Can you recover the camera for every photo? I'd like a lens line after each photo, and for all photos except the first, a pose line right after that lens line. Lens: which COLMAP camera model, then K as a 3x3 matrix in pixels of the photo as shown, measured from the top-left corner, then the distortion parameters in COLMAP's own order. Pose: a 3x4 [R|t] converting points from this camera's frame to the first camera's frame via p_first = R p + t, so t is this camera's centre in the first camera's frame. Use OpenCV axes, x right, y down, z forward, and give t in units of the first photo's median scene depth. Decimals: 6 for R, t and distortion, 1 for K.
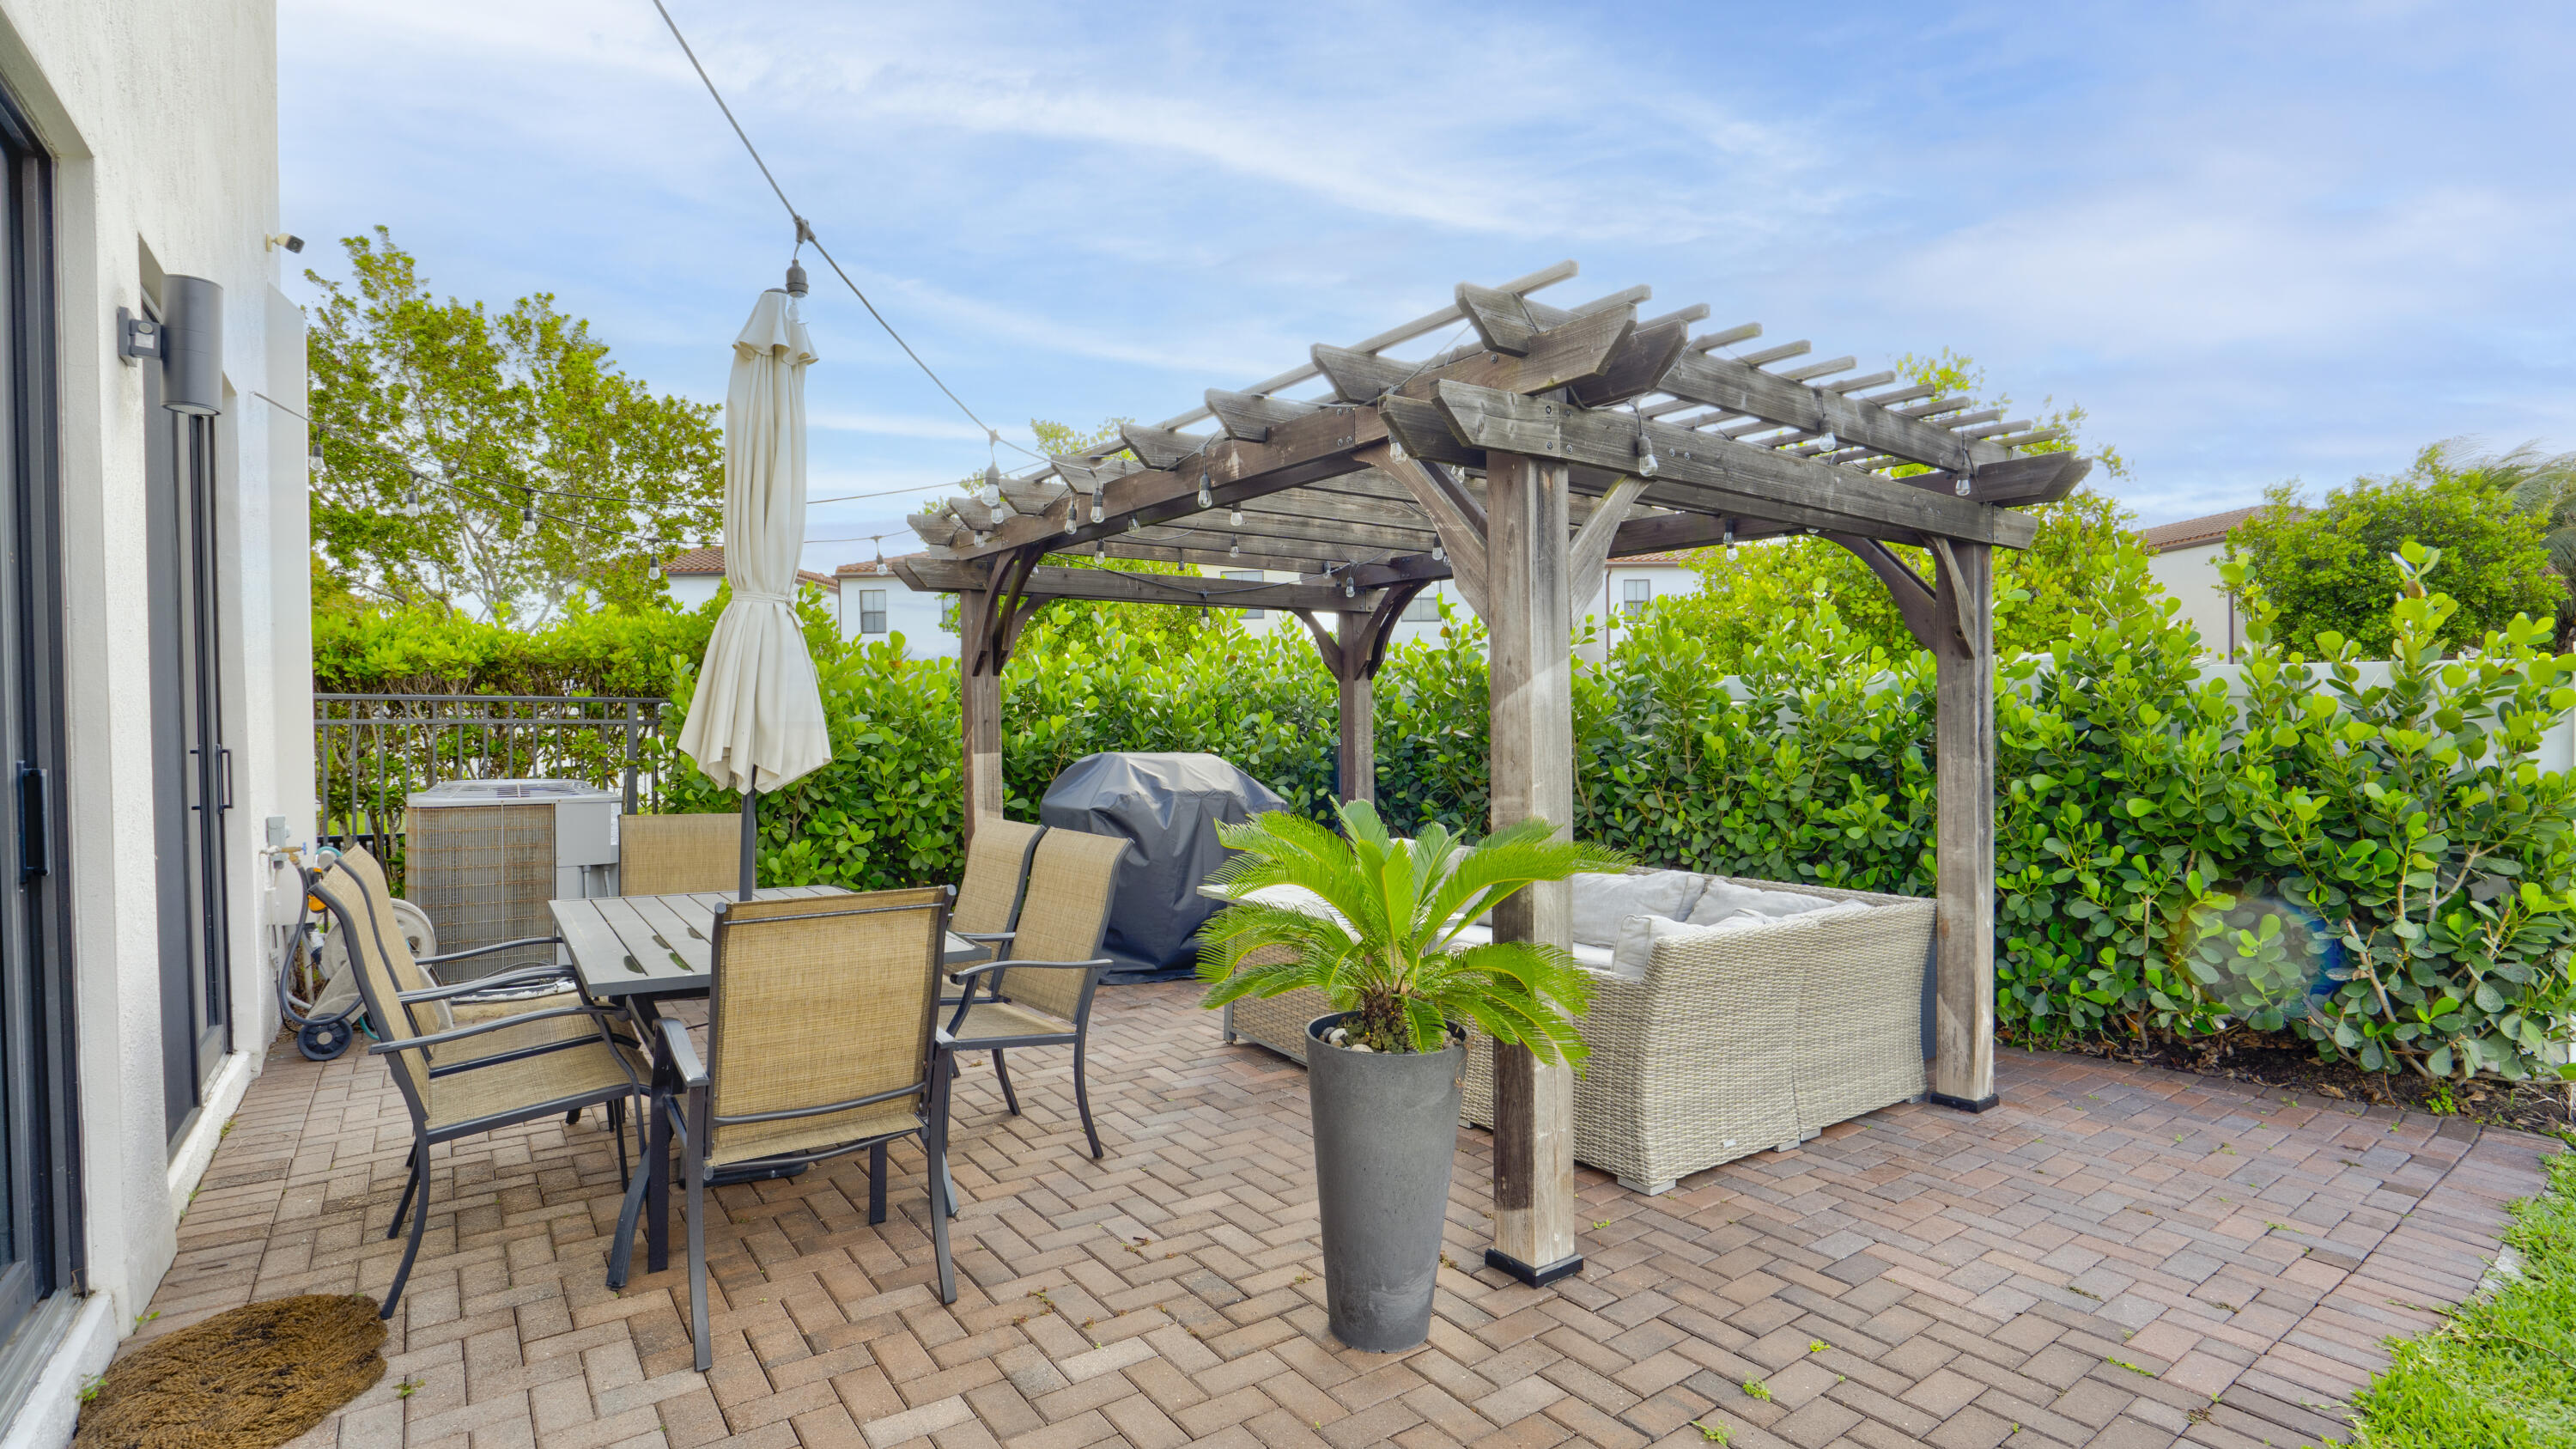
lens RADIAL K [[1202.9, 0, 1303.0], [0, 1202.9, 731.8], [0, 0, 1]] dist [-0.051543, 0.020083]
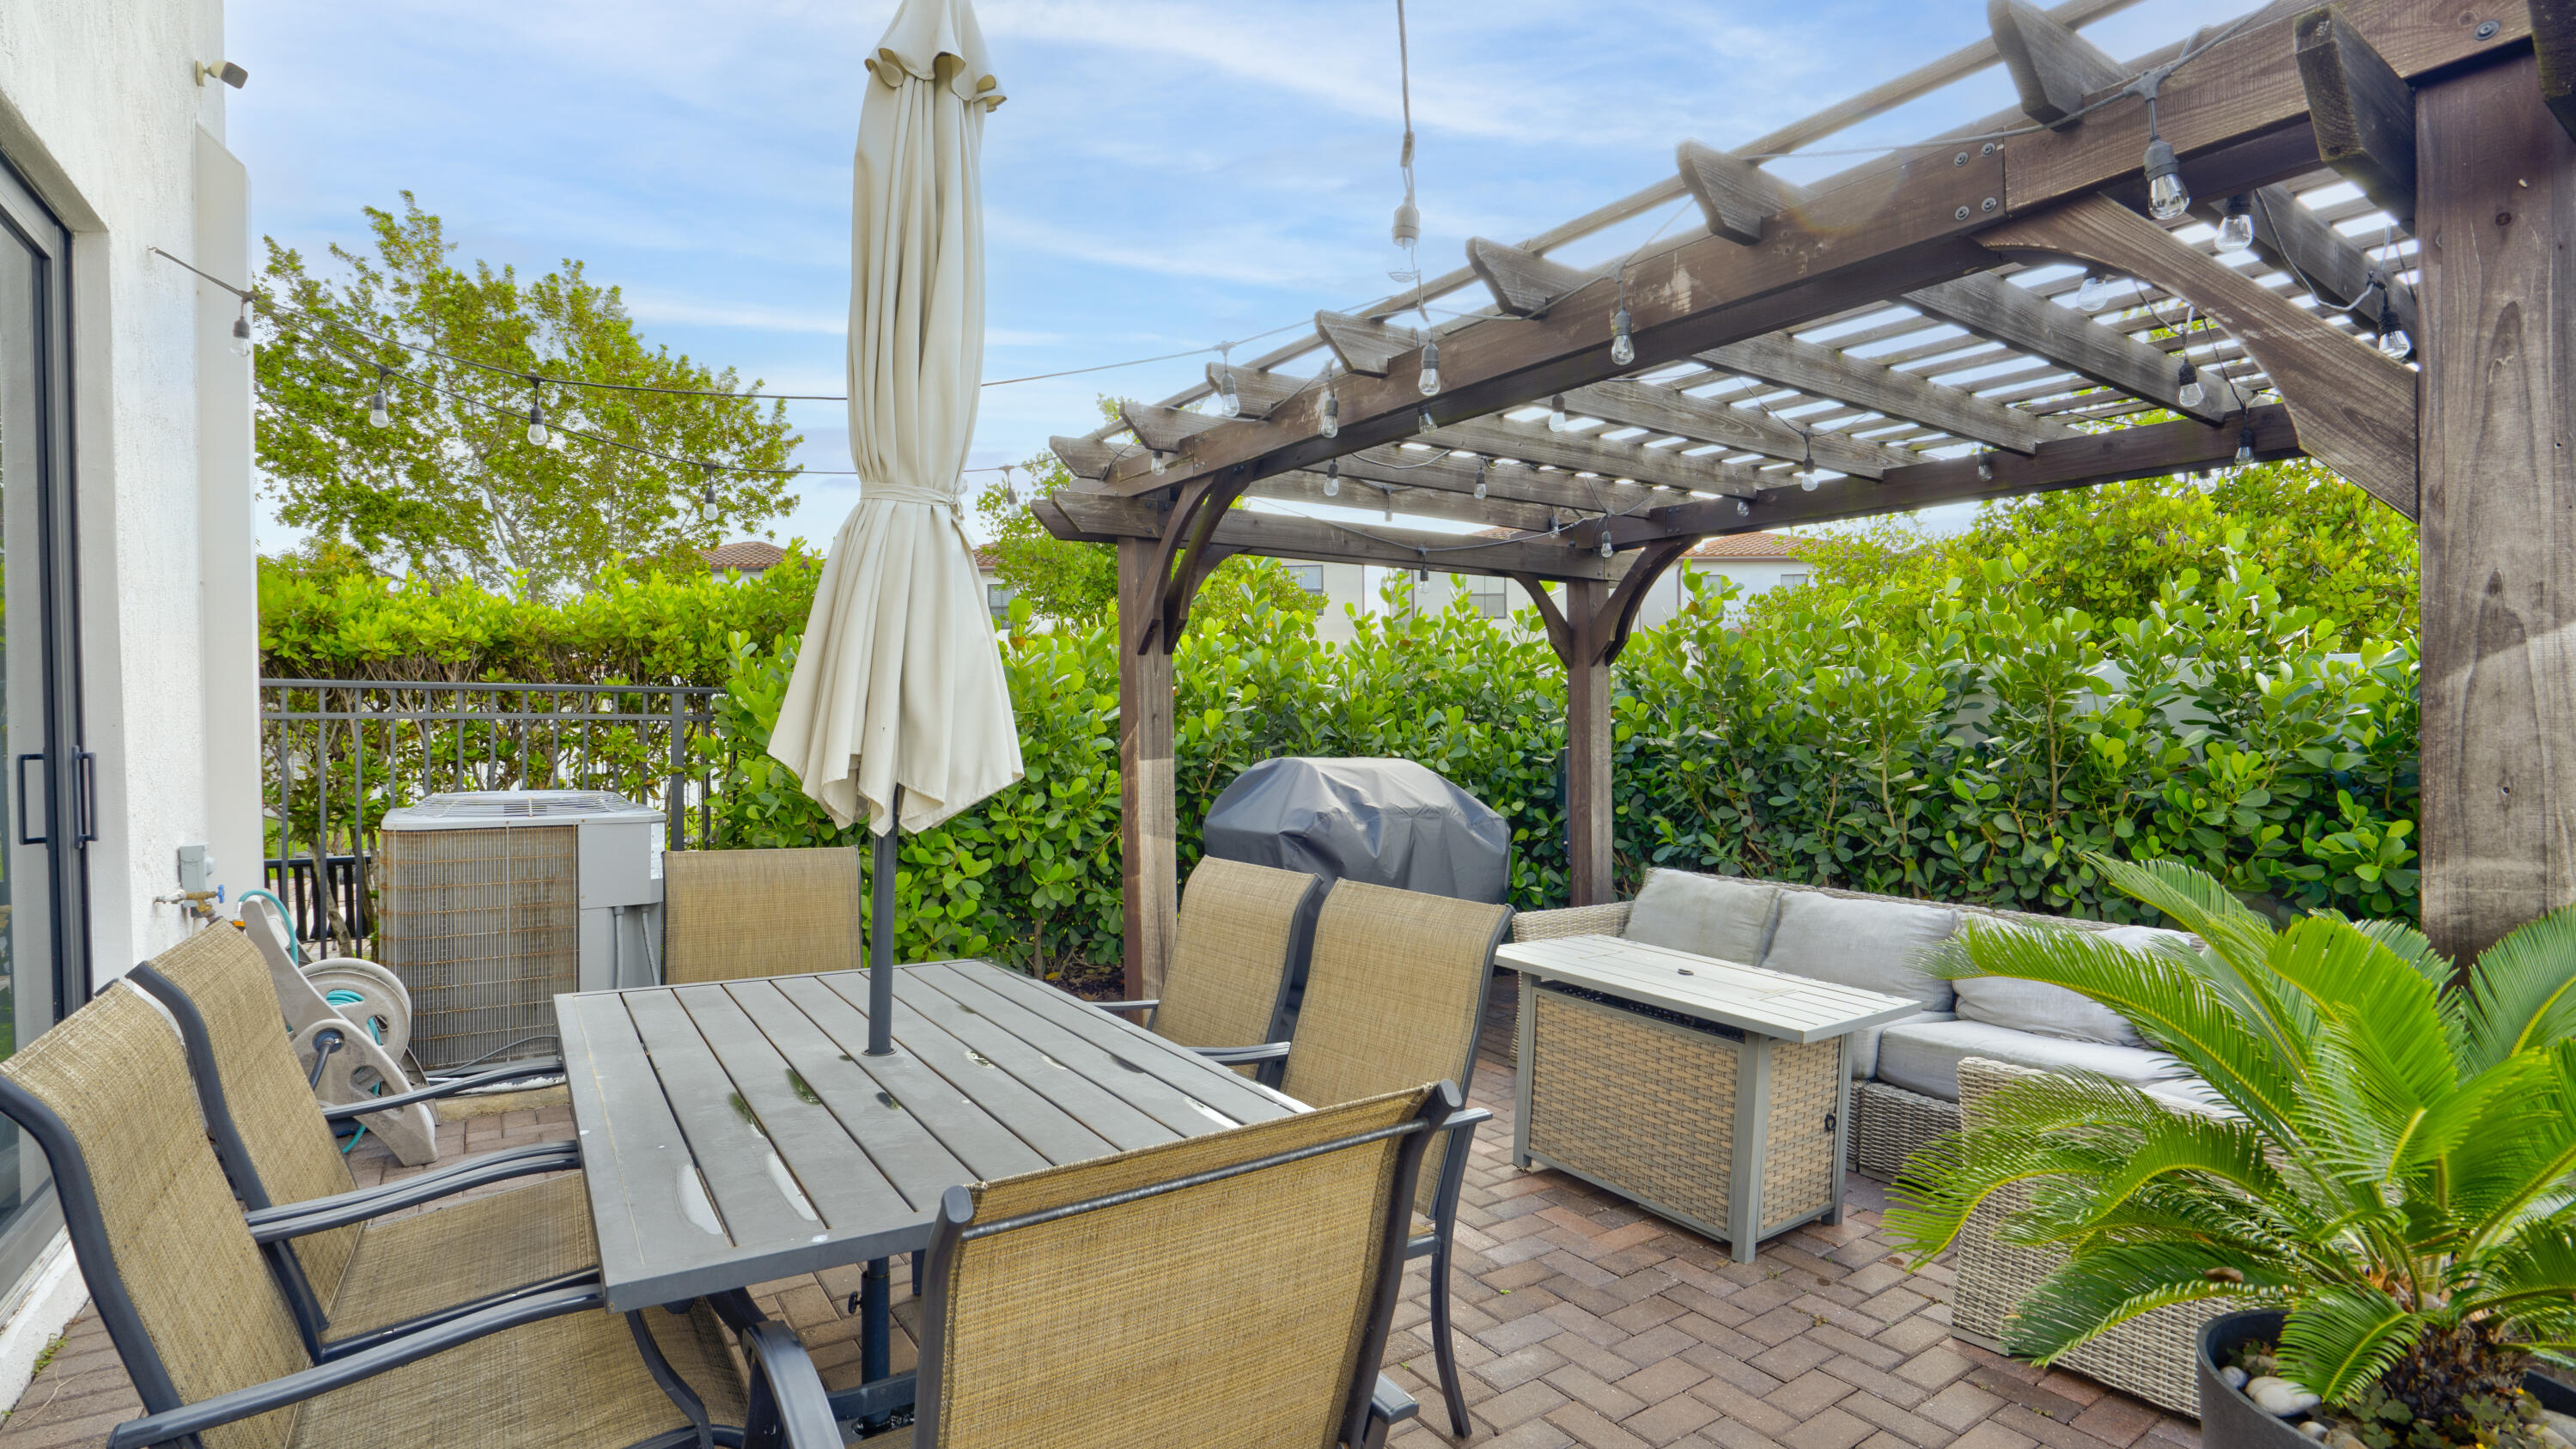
lens RADIAL K [[1202.7, 0, 1303.0], [0, 1202.7, 731.8], [0, 0, 1]] dist [-0.051543, 0.020083]
pose [[0.999703, 0.001999, -0.024272, -0.136951], [-0.002016, 0.999998, -0.000684, 0.001091], [0.024271, 0.000733, 0.999705, 0.230600]]
